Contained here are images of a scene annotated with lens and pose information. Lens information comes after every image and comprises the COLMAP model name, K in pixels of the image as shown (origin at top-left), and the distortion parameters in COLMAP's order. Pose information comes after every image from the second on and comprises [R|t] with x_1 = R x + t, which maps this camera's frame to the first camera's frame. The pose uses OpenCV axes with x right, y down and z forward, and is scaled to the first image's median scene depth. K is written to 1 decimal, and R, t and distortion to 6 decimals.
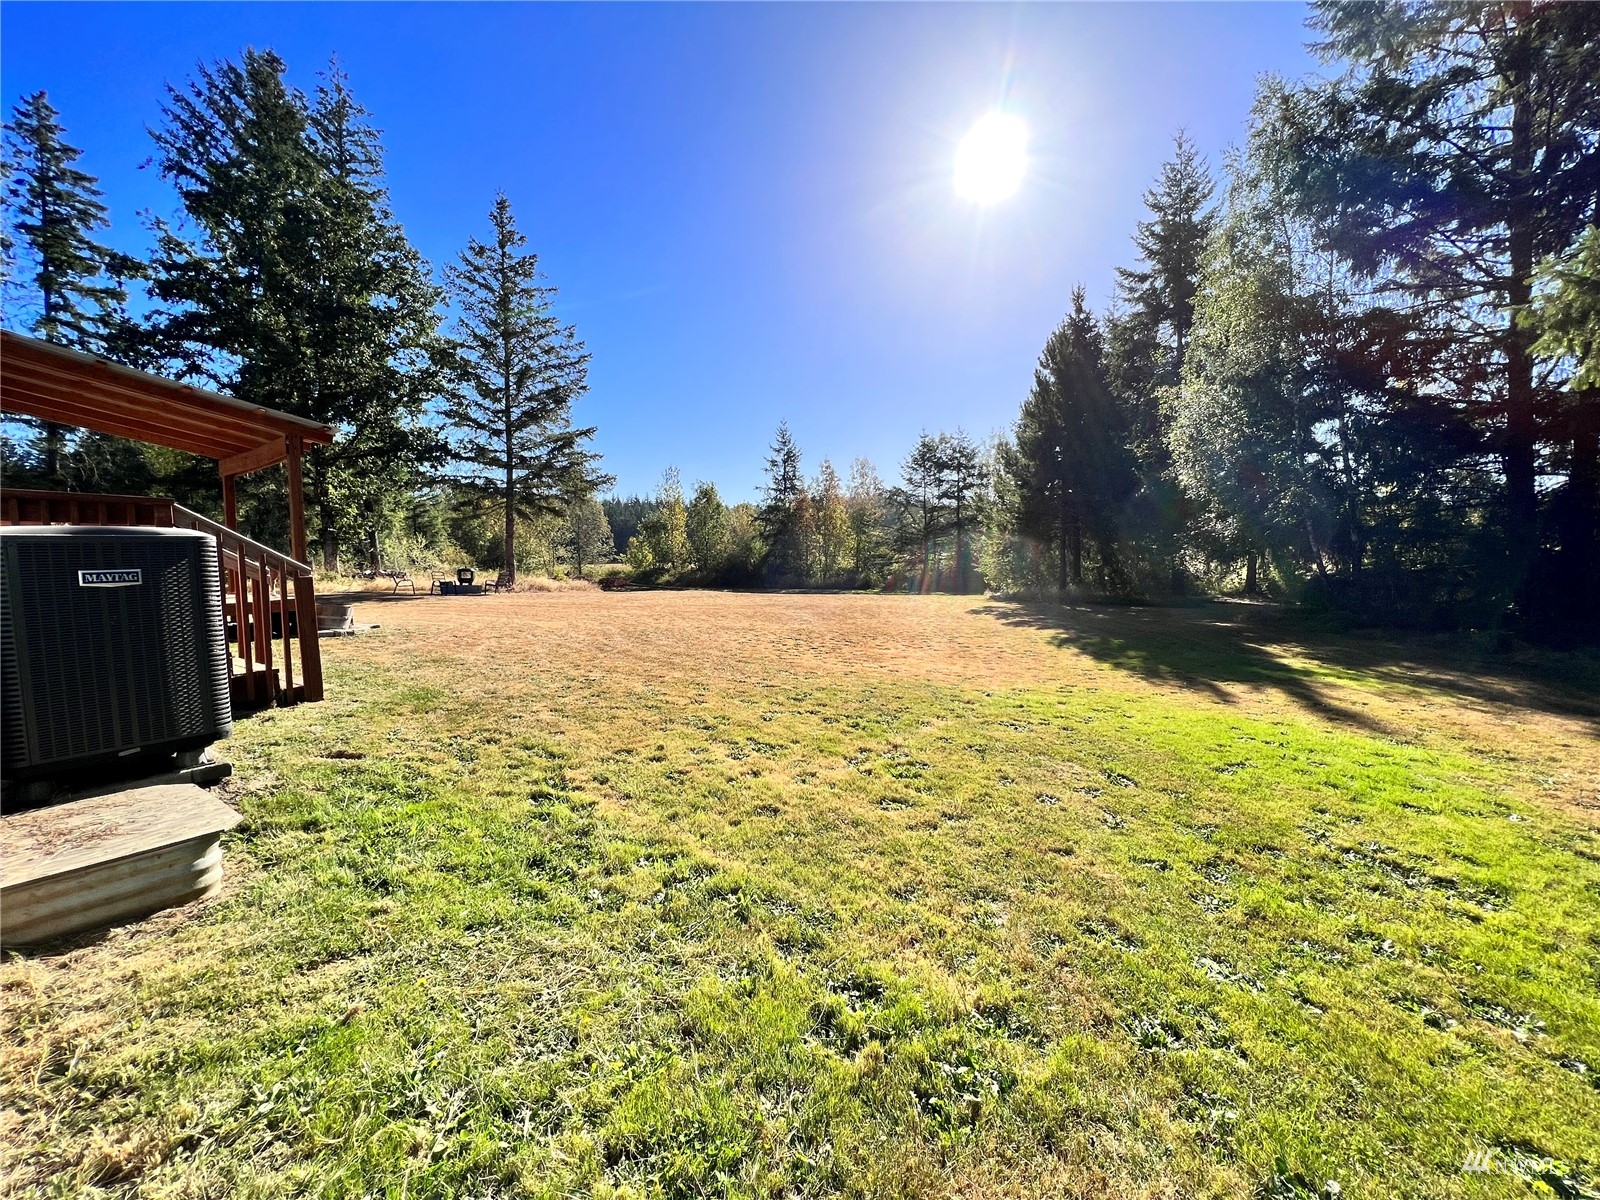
lens RADIAL K [[638.2, 0, 793.7], [0, 638.2, 596.1], [0, 0, 1]] dist [0.001419, -0.000581]
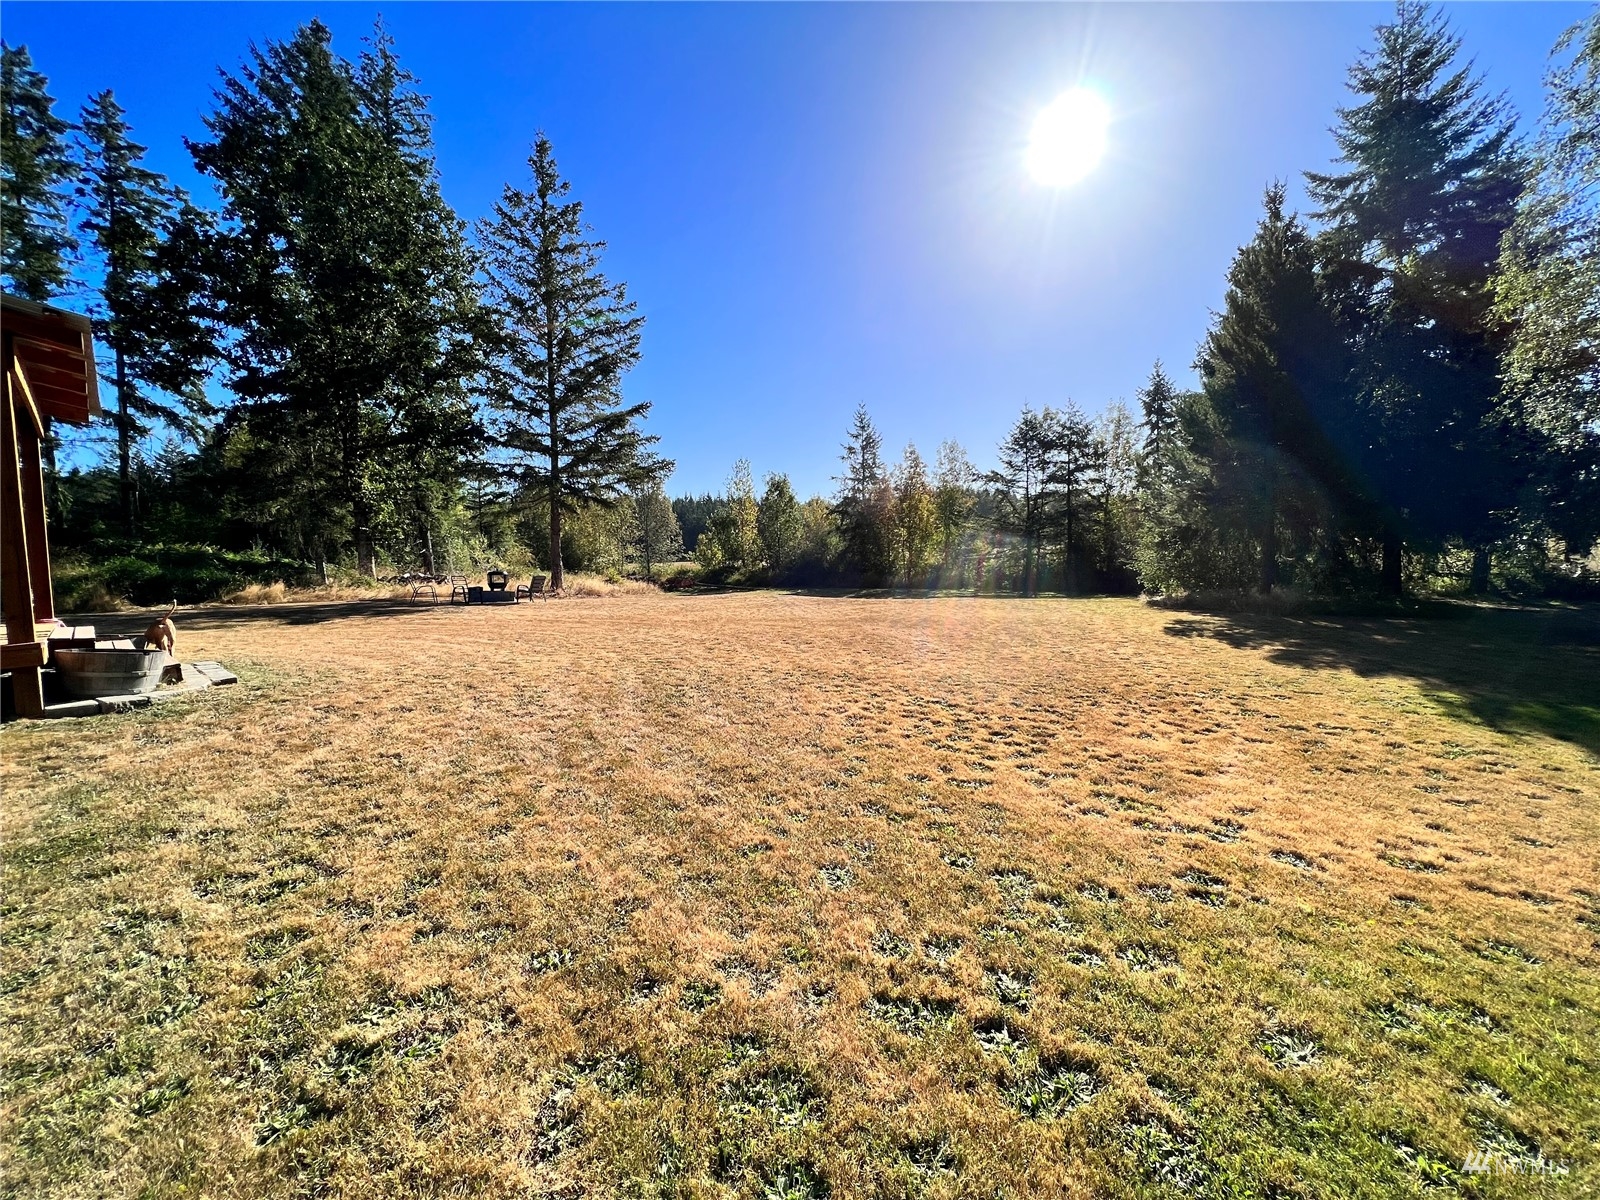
lens RADIAL K [[638.2, 0, 793.7], [0, 638.2, 596.1], [0, 0, 1]] dist [0.001419, -0.000581]
pose [[0.993794, -0.004607, -0.111140, -0.021748], [0.005270, 0.999970, 0.005669, -0.009198], [0.111110, -0.006220, 0.993789, 0.141994]]
